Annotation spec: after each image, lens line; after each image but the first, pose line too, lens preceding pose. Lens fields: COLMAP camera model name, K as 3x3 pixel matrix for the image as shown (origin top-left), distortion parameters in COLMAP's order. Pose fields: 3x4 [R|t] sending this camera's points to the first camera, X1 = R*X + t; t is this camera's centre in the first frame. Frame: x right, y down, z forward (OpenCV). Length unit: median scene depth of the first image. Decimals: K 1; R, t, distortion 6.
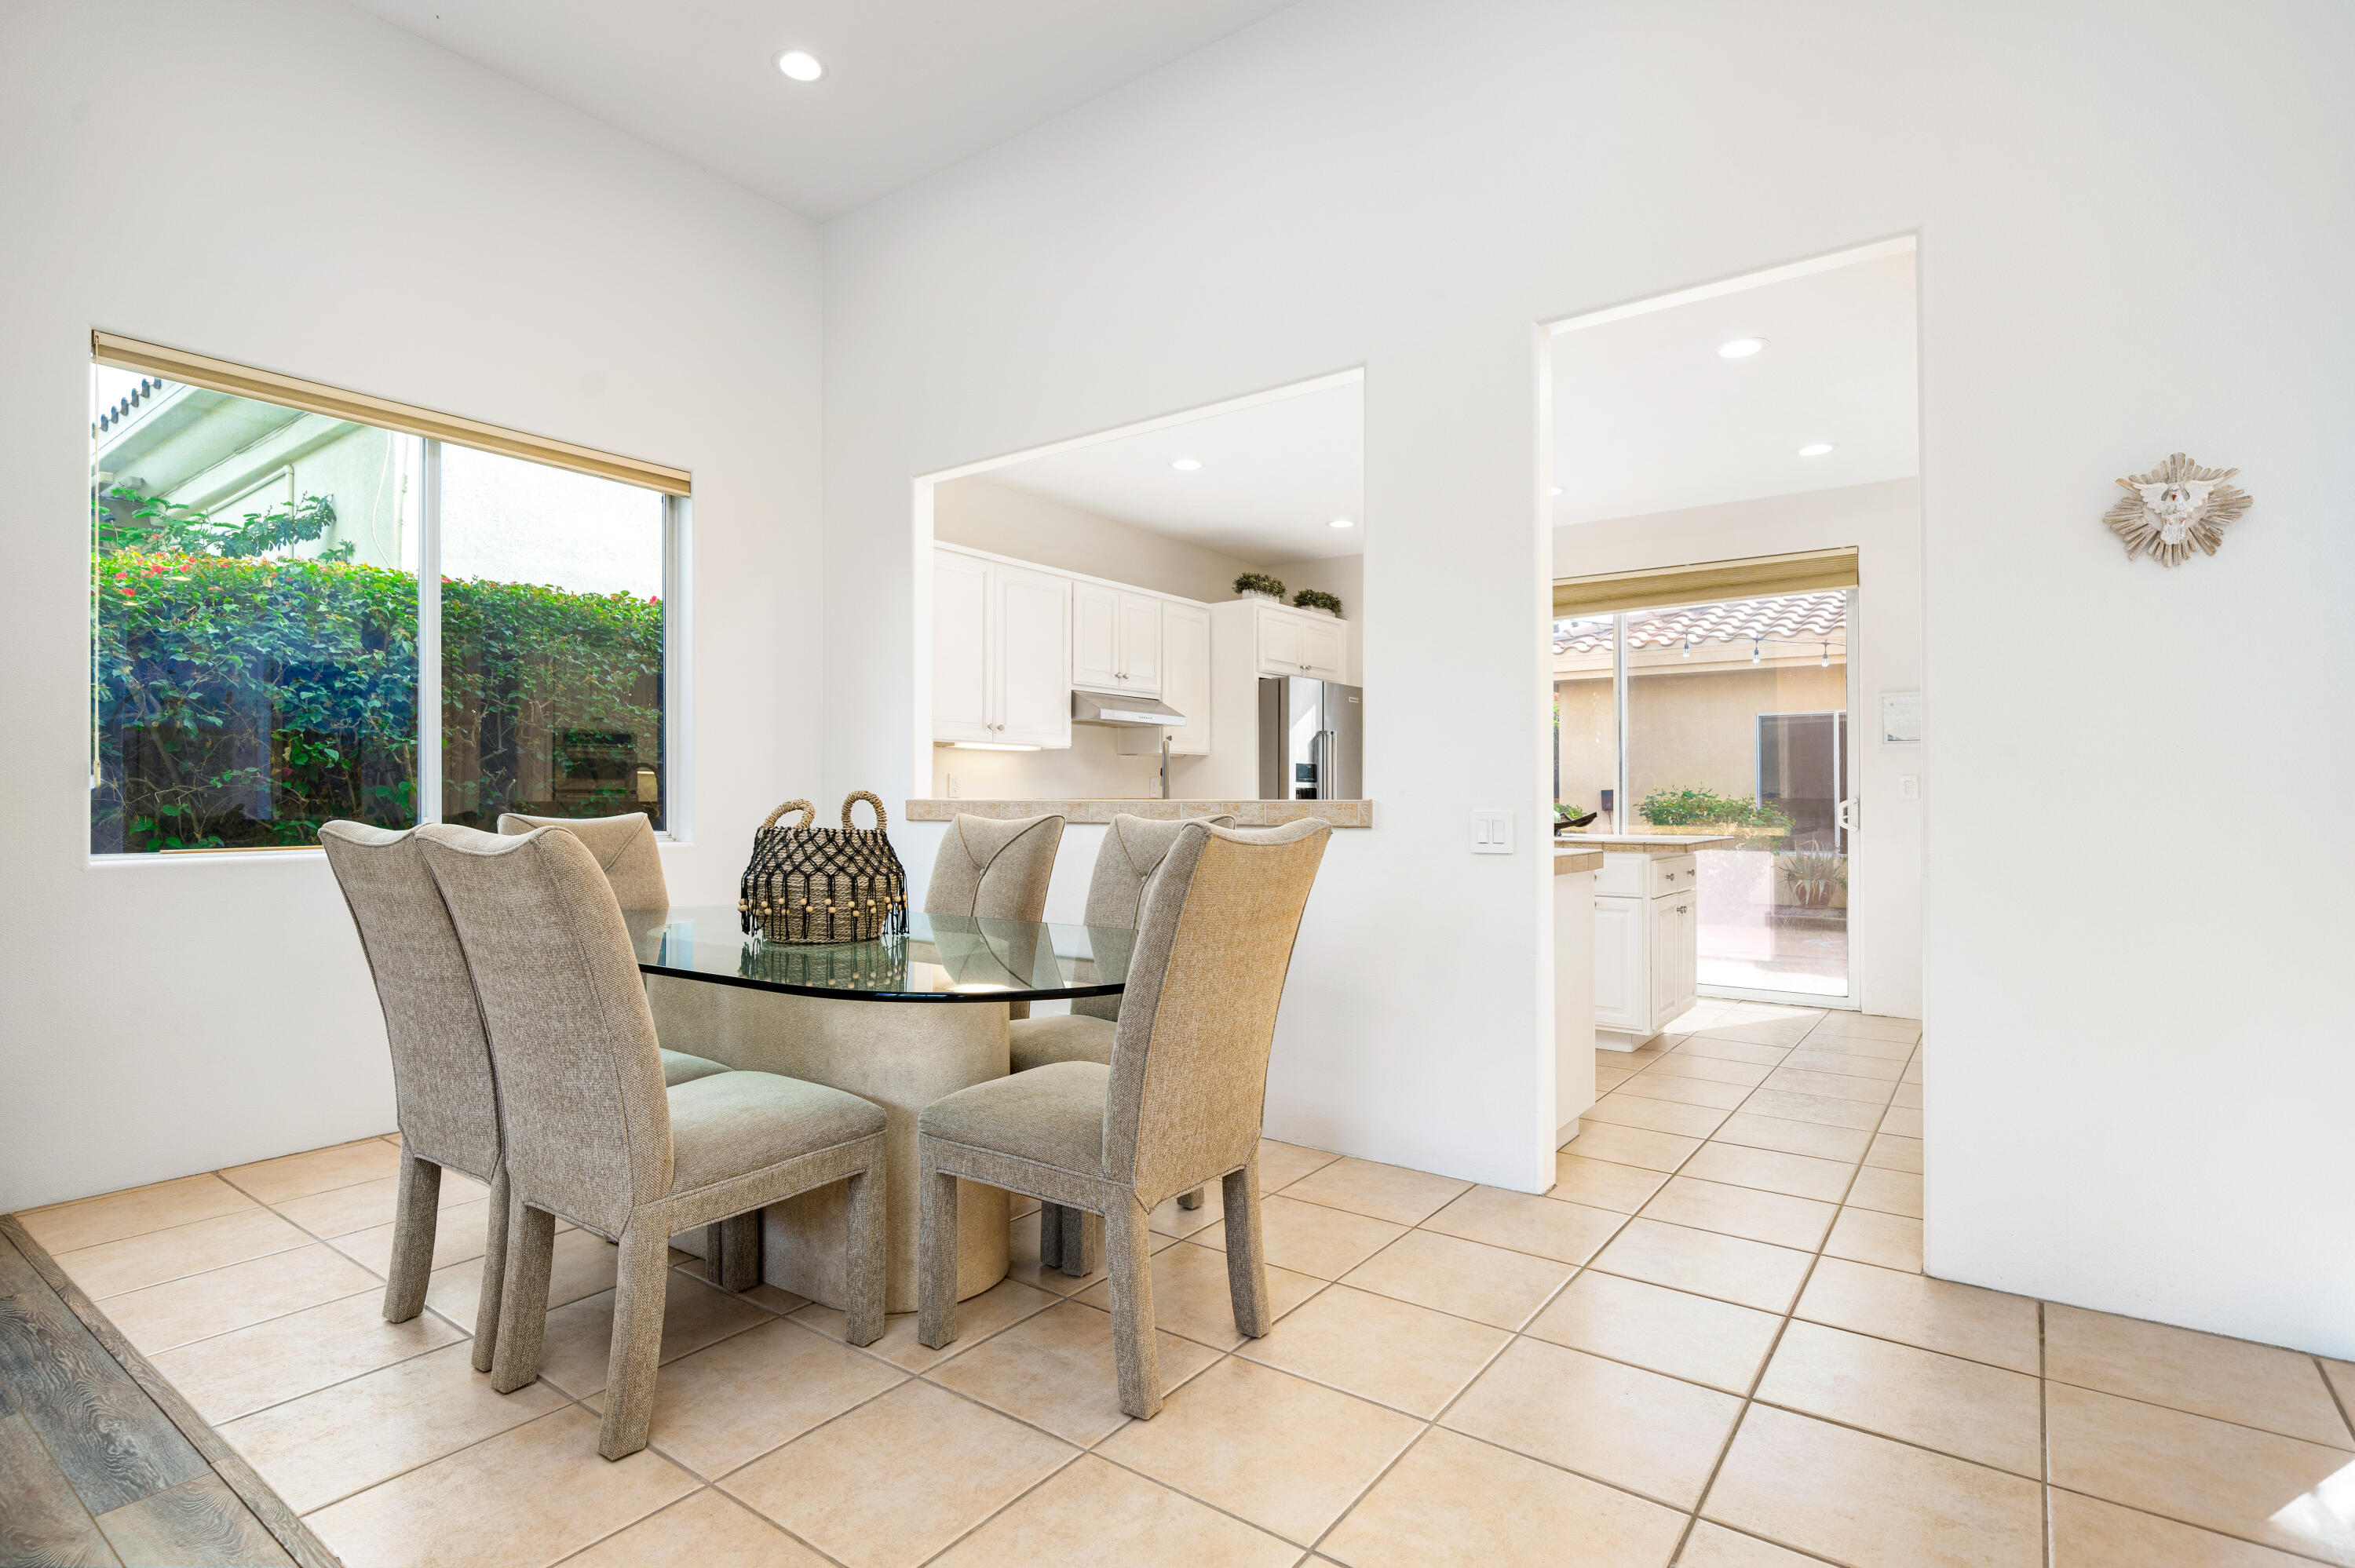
lens RADIAL K [[1151.7, 0, 1175.5], [0, 1151.7, 778.2], [0, 0, 1]] dist [-0.005369, -0.000329]
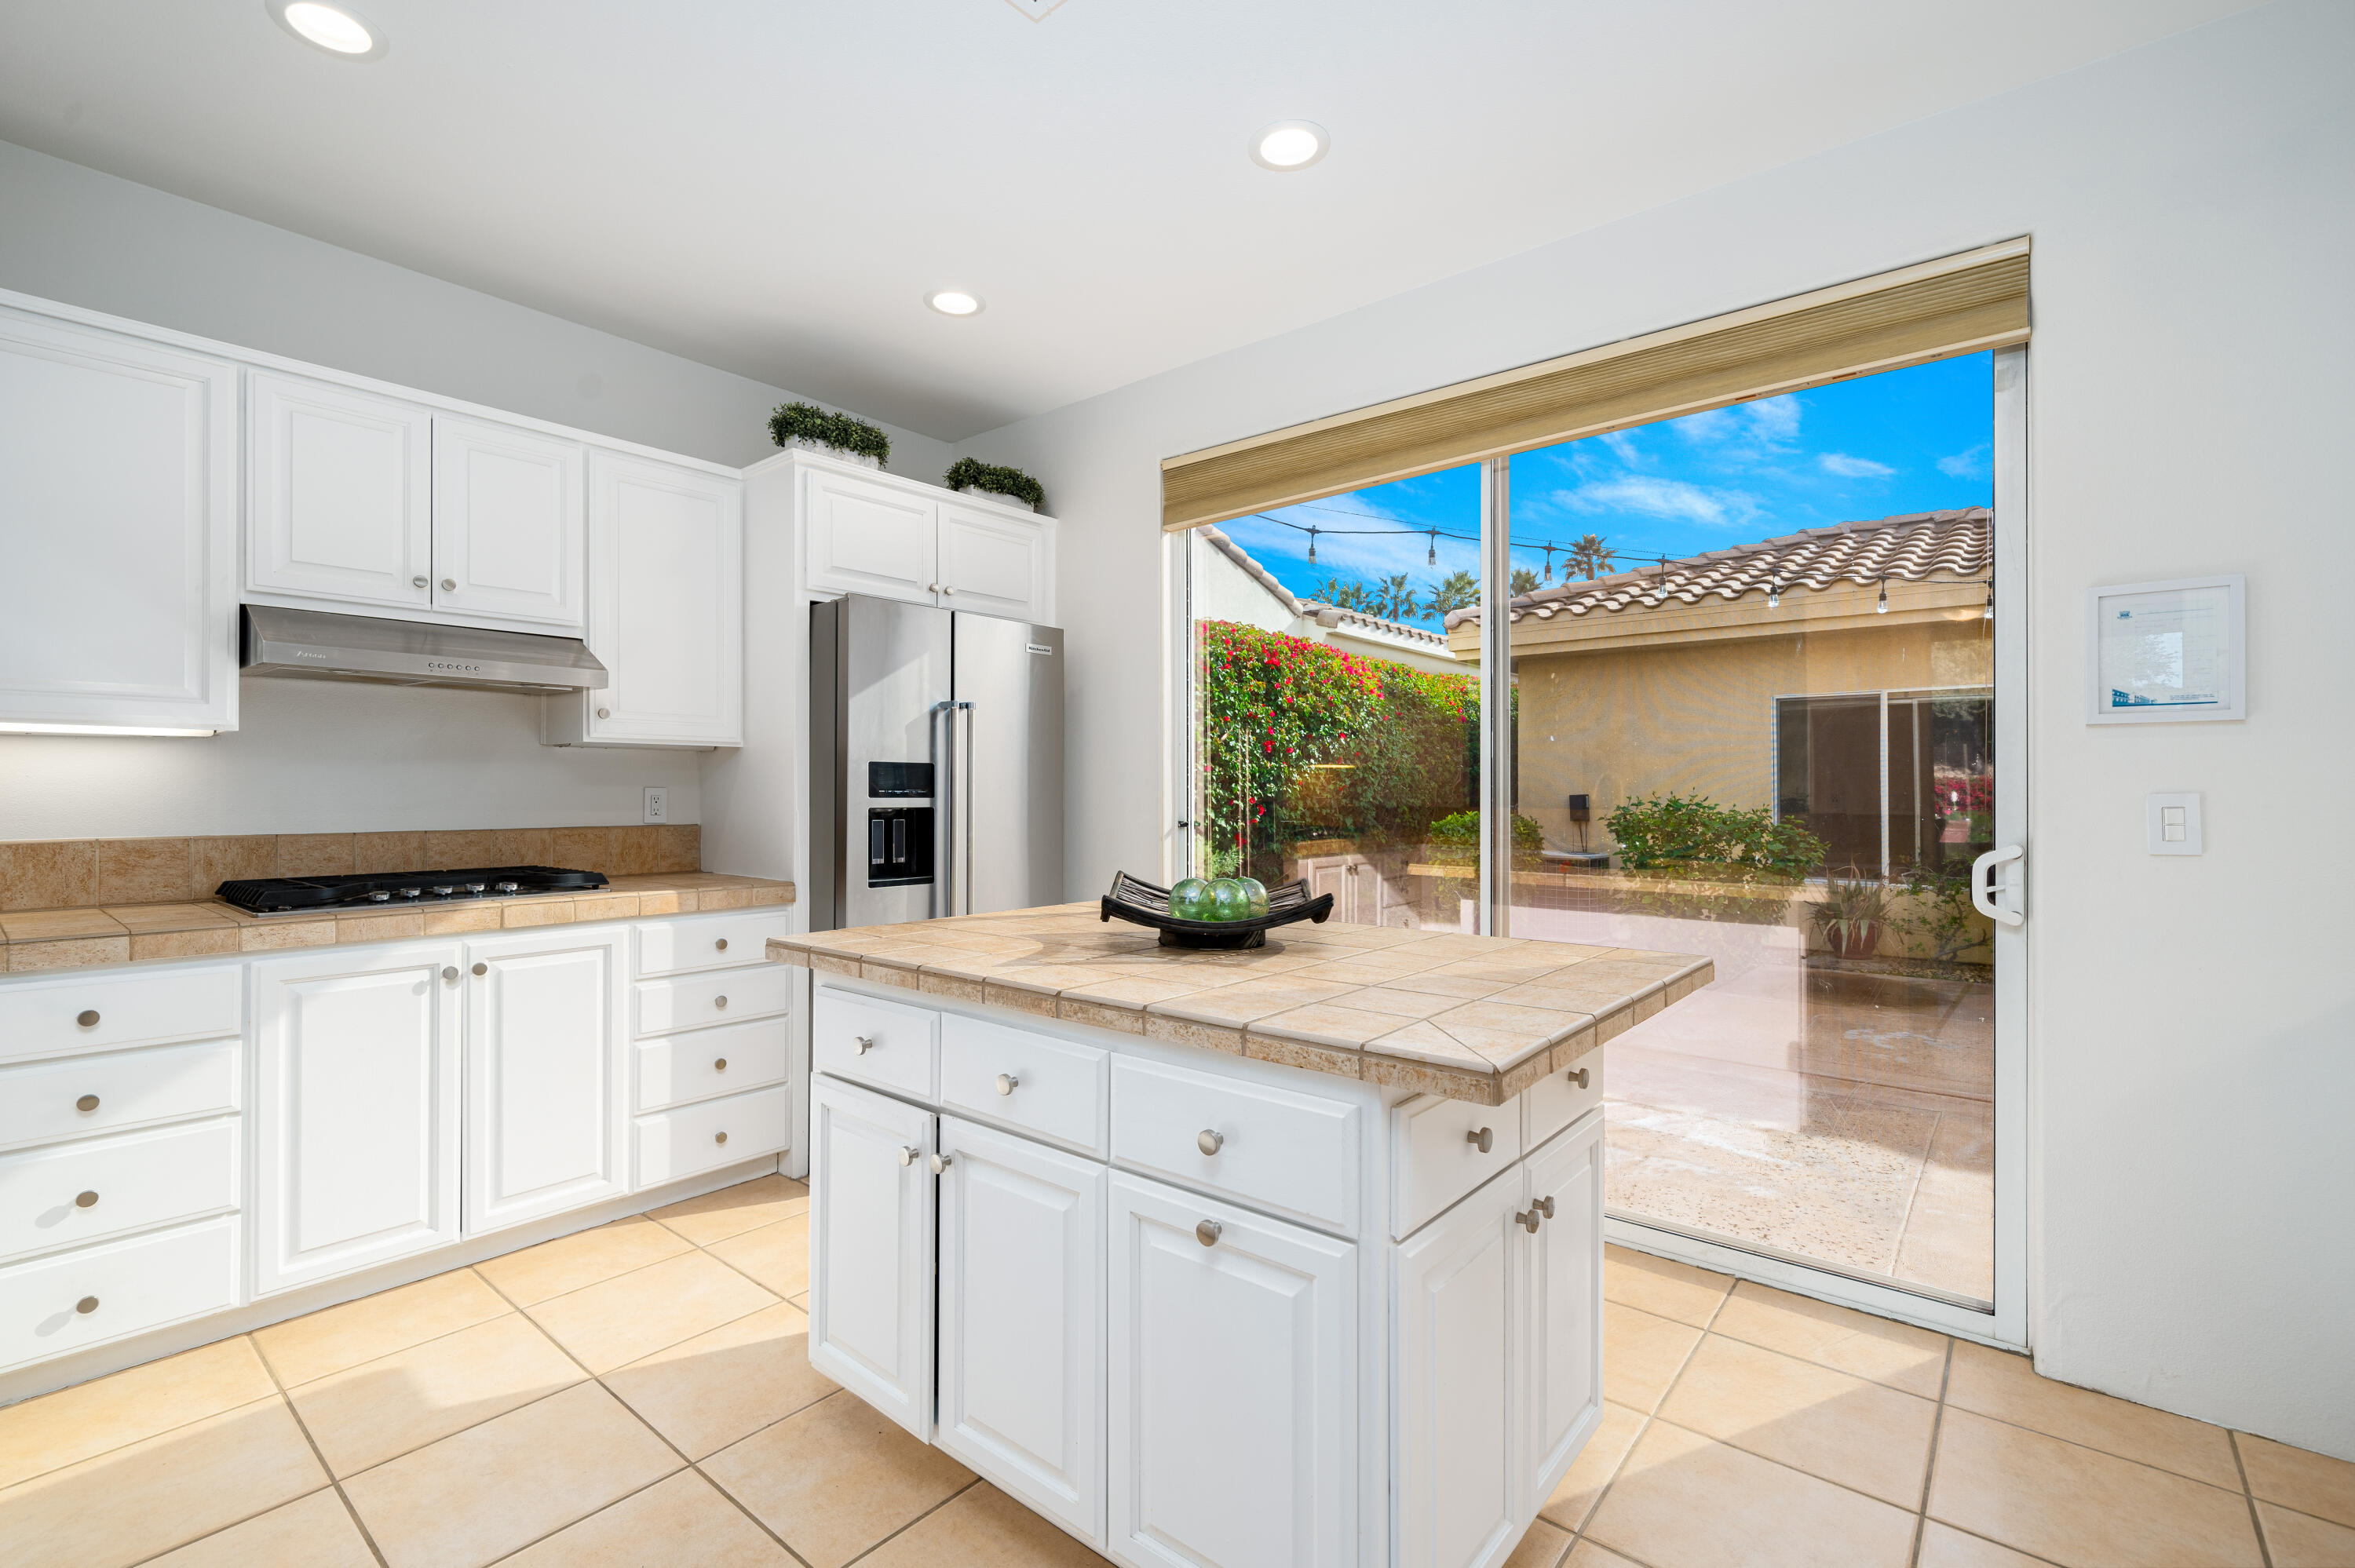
lens RADIAL K [[1046.1, 0, 1176.2], [0, 1046.1, 779.8], [0, 0, 1]] dist [0.006491, 0.000248]
pose [[0.998745, 0.000605, -0.050080, 0.255141], [-0.000366, 0.999989, 0.004781, -0.006701], [0.050082, -0.004757, 0.998734, 0.504589]]
